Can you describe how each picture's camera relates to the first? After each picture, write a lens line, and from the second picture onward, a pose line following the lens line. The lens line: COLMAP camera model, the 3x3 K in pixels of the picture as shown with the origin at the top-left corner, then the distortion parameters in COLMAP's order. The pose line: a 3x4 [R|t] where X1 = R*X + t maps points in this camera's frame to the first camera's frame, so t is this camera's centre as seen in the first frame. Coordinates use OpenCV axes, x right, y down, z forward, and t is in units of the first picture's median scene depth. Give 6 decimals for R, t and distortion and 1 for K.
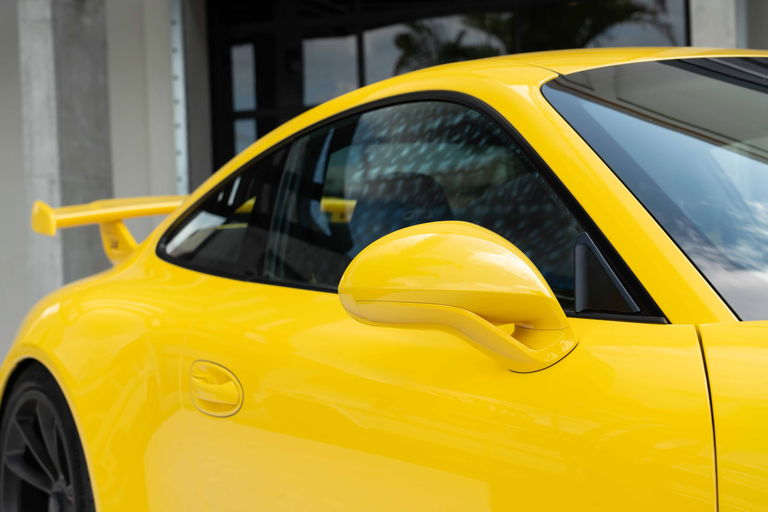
lens RADIAL K [[1209.3, 0, 383.3], [0, 1209.3, 254.7], [0, 0, 1]] dist [0.092311, 0.000000]
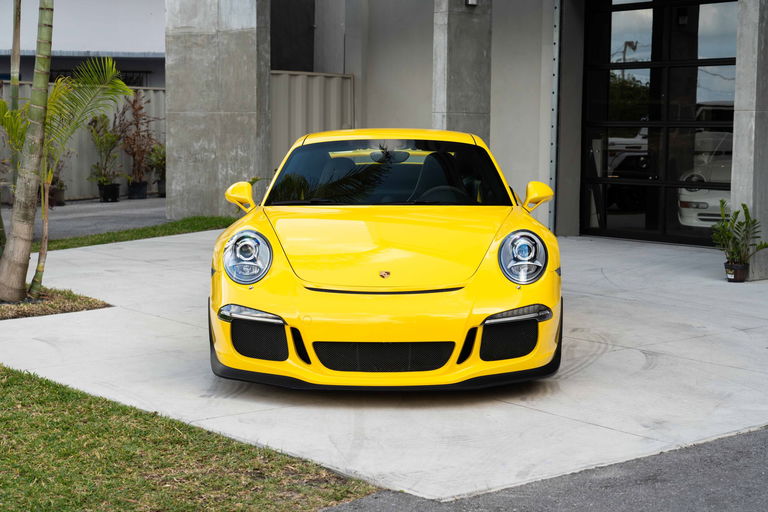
lens RADIAL K [[1315.6, 0, 382.3], [0, 1315.6, 257.7], [0, 0, 1]] dist [0.054967, 0.000000]
pose [[0.827620, 0.102354, -0.551877, 3.612782], [-0.042302, 0.991810, 0.120509, -0.404038], [0.559692, -0.076391, 0.825172, -3.210220]]
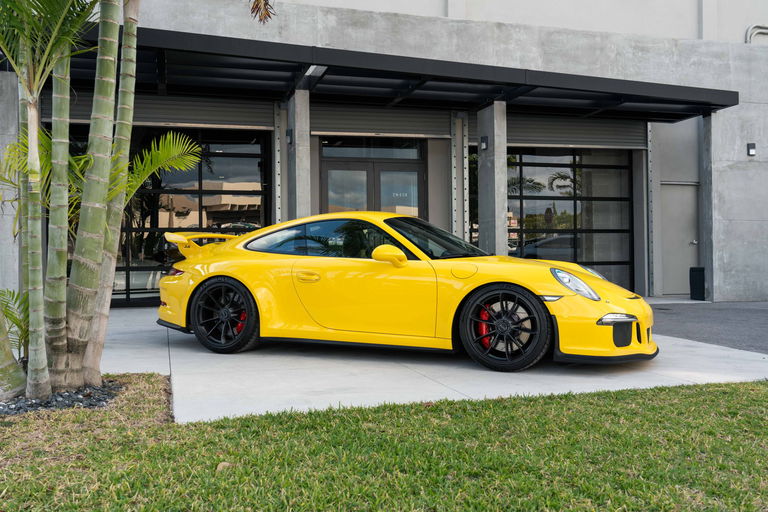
lens RADIAL K [[715.6, 0, 378.0], [0, 715.6, 255.0], [0, 0, 1]] dist [0.025410, 0.000000]
pose [[0.830107, 0.037367, 0.556351, -2.183446], [-0.025184, 0.999246, -0.029538, 0.145352], [-0.557035, 0.010509, 0.830422, -2.211341]]
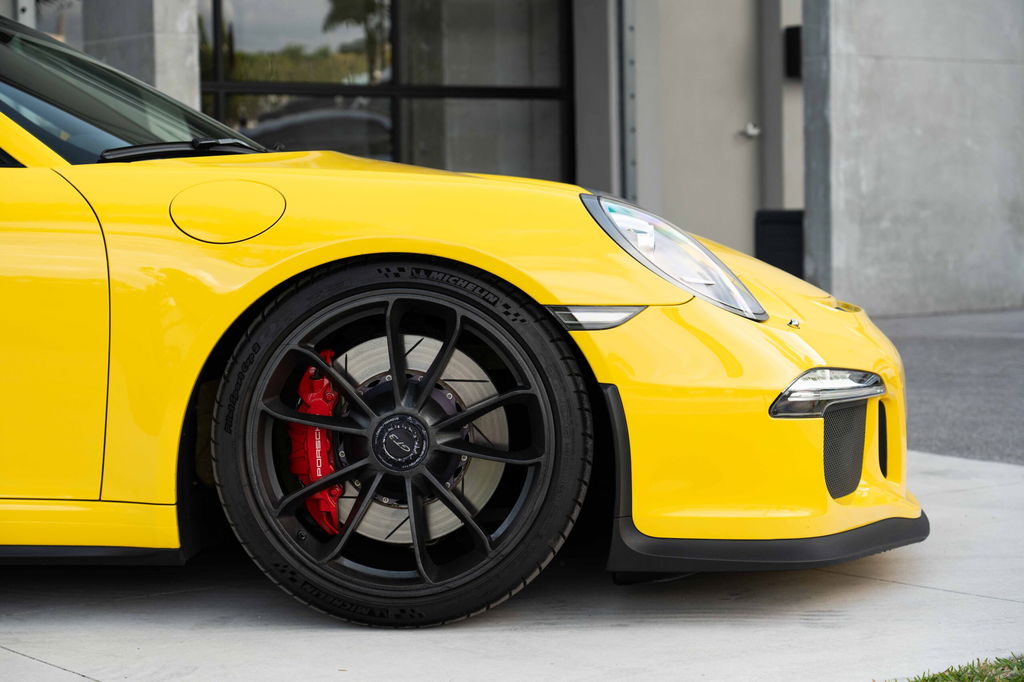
lens RADIAL K [[2305.6, 0, 516.4], [0, 2305.6, 338.7], [0, 0, 1]] dist [0.050987, 0.000000]
pose [[0.564805, -0.020396, 0.824973, -1.837736], [-0.005593, 0.999577, 0.028542, 0.181022], [-0.825206, -0.020735, 0.564452, -1.215371]]
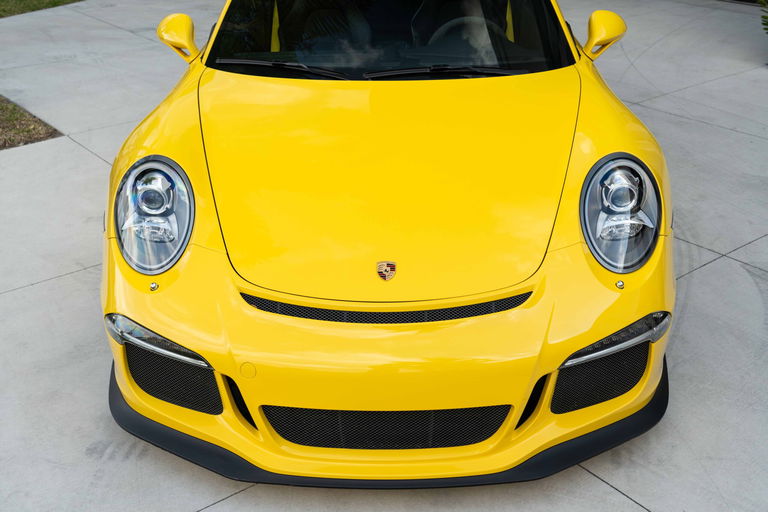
lens RADIAL K [[945.6, 0, 385.4], [0, 945.6, 252.5], [0, 0, 1]] dist [0.030566, 0.000000]
pose [[0.829575, 0.265310, -0.491341, 2.074826], [-0.035740, 0.903340, 0.427434, -0.609095], [0.557250, -0.337028, 0.758870, -0.940140]]
